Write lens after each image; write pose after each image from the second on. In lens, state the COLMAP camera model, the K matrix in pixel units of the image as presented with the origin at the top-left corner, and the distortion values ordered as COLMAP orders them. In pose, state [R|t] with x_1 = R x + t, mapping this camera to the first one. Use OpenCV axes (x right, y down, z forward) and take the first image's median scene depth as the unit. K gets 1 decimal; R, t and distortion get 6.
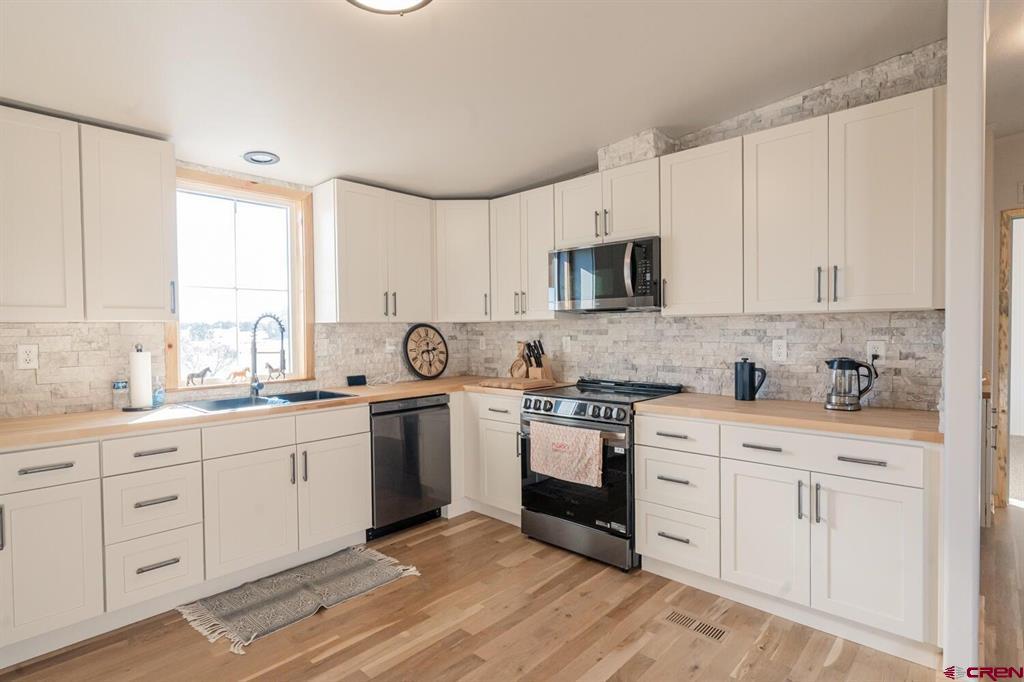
lens RADIAL K [[516.6, 0, 512.2], [0, 516.6, 341.4], [0, 0, 1]] dist [-0.000783, -0.001301]
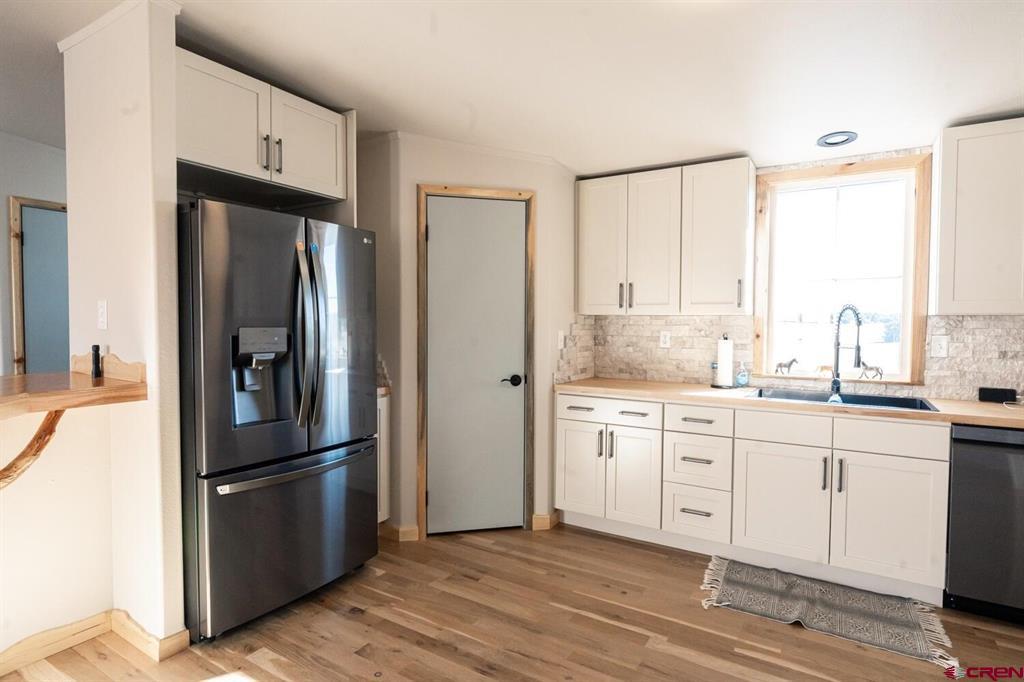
lens RADIAL K [[544.1, 0, 511.3], [0, 544.1, 339.9], [0, 0, 1]] dist [0.001242, 0.000370]
pose [[0.198984, 0.046437, -0.978902, 0.343364], [-0.030624, 0.998684, 0.041150, -0.013272], [0.979524, 0.021789, 0.200144, 0.211024]]
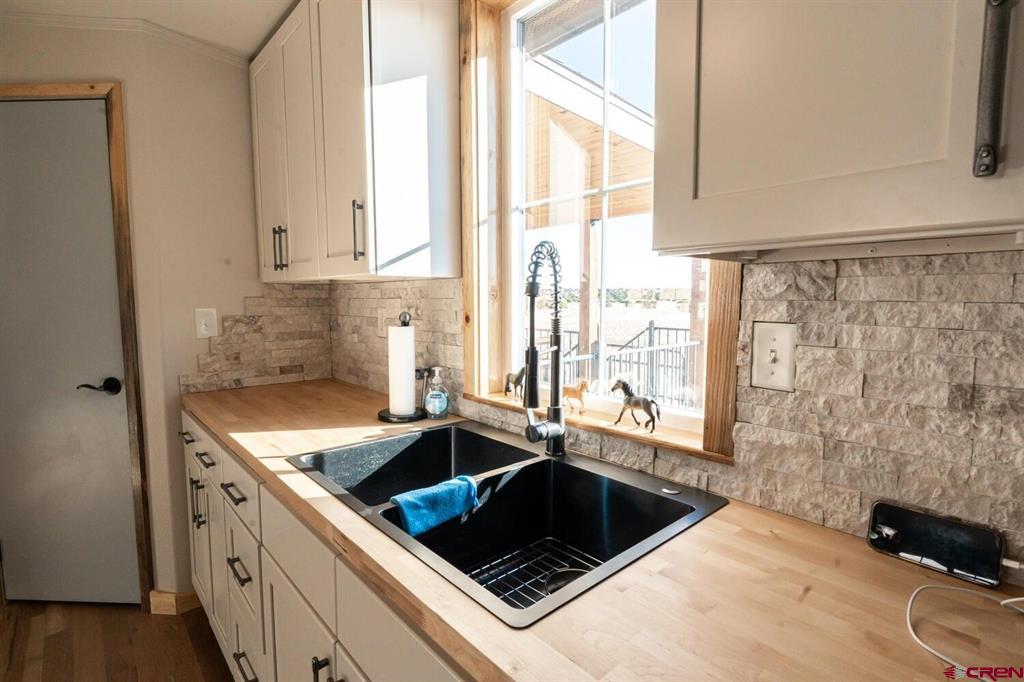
lens RADIAL K [[491.1, 0, 512.6], [0, 491.1, 338.4], [0, 0, 1]] dist [-0.003718, 0.000886]
pose [[-0.087788, 0.096810, -0.991424, -0.118865], [-0.019185, 0.994917, 0.098850, -0.020902], [0.995954, 0.027699, -0.085485, 0.966951]]
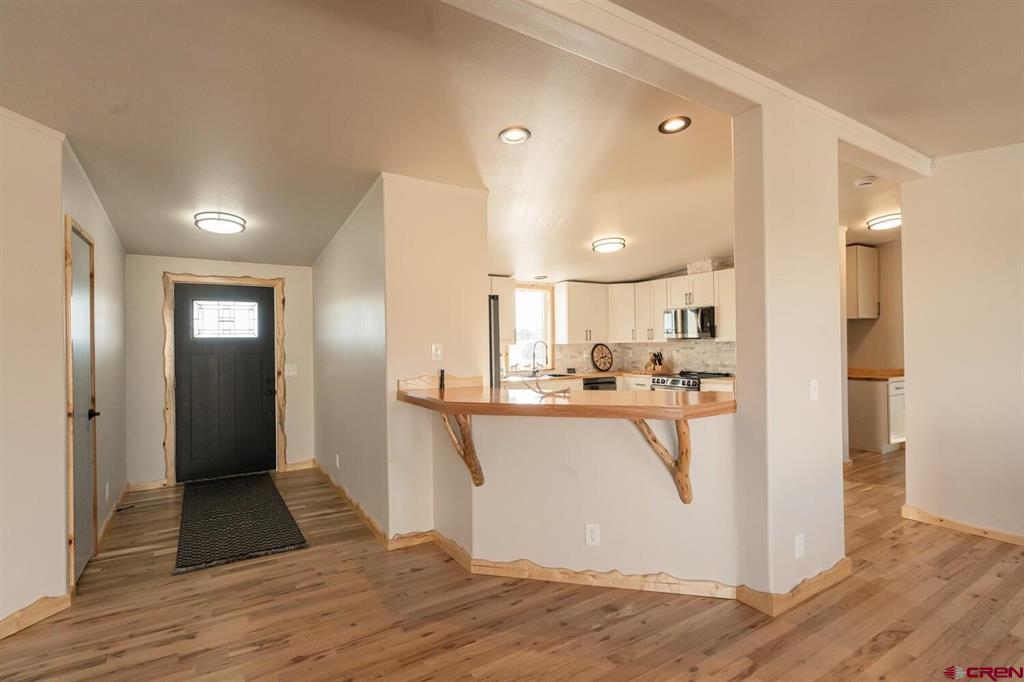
lens RADIAL K [[490.1, 0, 514.4], [0, 490.1, 340.0], [0, 0, 1]] dist [-0.003526, -0.000511]
pose [[0.966099, -0.004085, -0.258138, -0.004628], [-0.002258, 0.999703, -0.024273, -0.001732], [0.258161, 0.024033, 0.965803, -1.167004]]
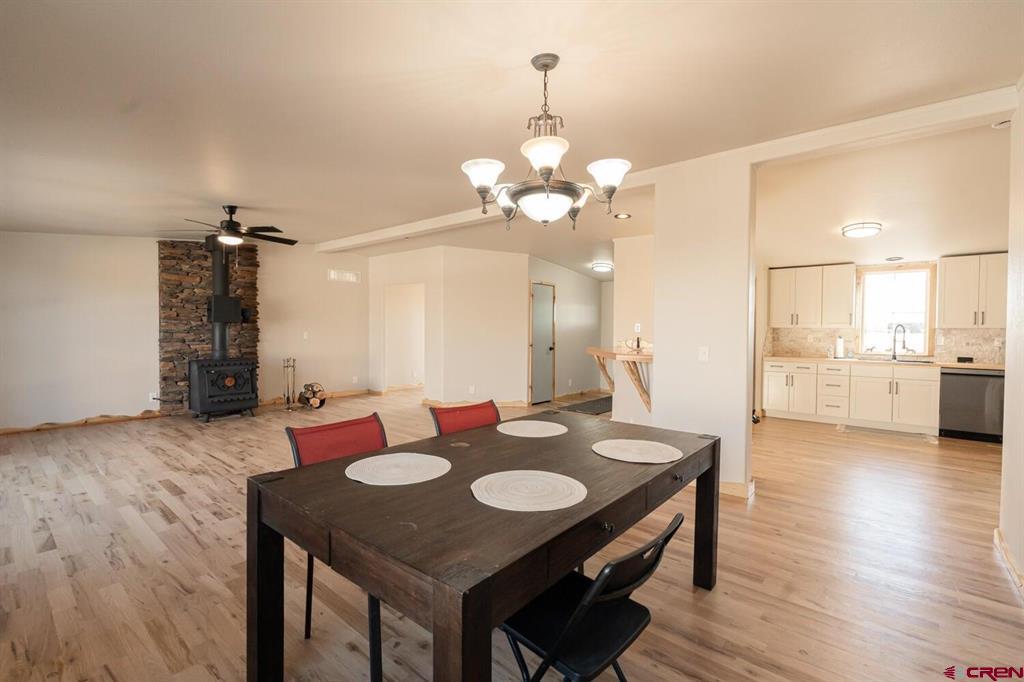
lens RADIAL K [[456.7, 0, 515.6], [0, 456.7, 338.8], [0, 0, 1]] dist [0.001491, 0.000547]
pose [[0.056205, 0.030104, -0.997965, 1.383872], [-0.034183, 0.999017, 0.028211, 0.011144], [0.997834, 0.032527, 0.057178, -0.768194]]
